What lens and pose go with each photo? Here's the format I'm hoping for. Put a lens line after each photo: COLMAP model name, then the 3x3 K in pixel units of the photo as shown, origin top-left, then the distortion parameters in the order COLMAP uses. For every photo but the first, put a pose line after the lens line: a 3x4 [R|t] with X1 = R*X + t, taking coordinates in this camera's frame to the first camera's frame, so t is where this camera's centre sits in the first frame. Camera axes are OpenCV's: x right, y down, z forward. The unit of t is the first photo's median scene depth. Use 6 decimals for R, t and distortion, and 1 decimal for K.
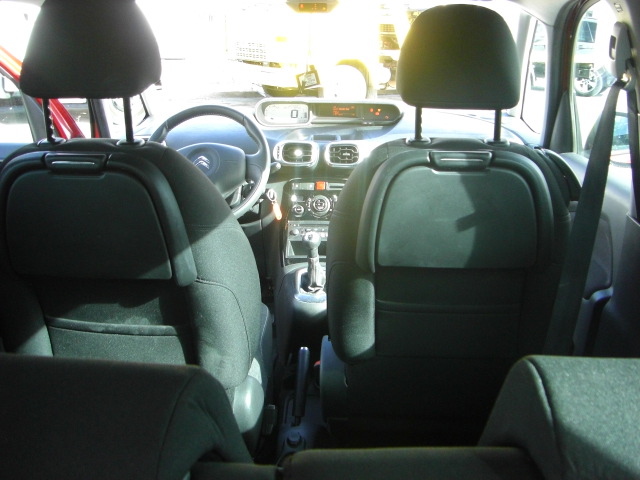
lens RADIAL K [[732.8, 0, 345.8], [0, 732.8, 238.4], [0, 0, 1]] dist [-0.206094, 0.162932]
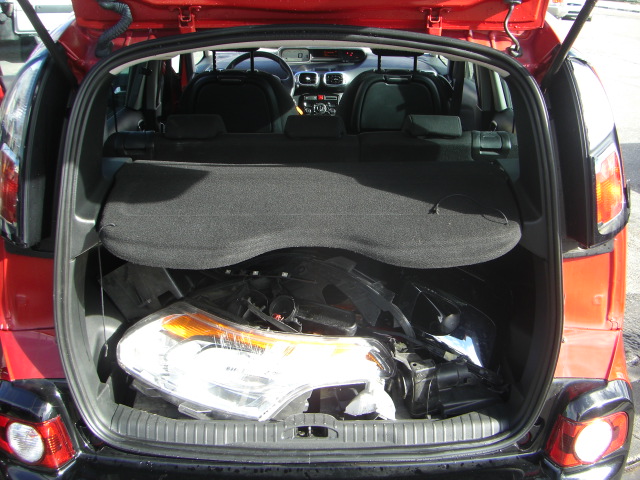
lens RADIAL K [[732.8, 0, 345.8], [0, 732.8, 238.4], [0, 0, 1]] dist [-0.206094, 0.162932]
pose [[0.997435, -0.018355, 0.069188, -0.102492], [0.012128, 0.995925, 0.089371, 0.110510], [-0.070546, -0.088303, 0.993592, -0.770264]]
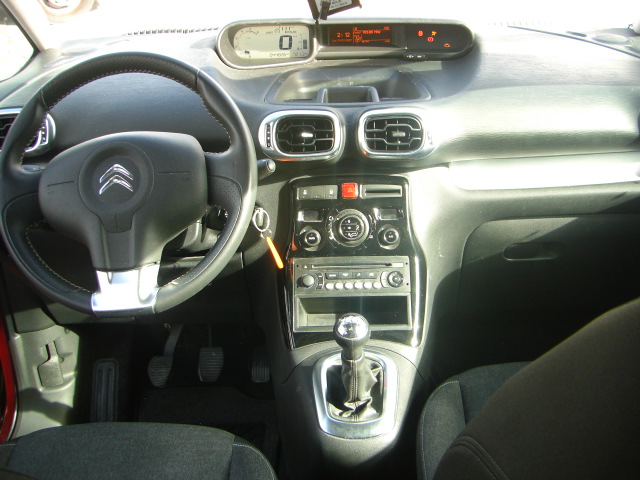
lens RADIAL K [[732.8, 0, 345.8], [0, 732.8, 238.4], [0, 0, 1]] dist [-0.206094, 0.162932]
pose [[0.998162, -0.045712, 0.039785, -0.061106], [0.038390, 0.984948, 0.168536, -0.130324], [-0.046890, -0.166699, 0.984892, 0.470925]]
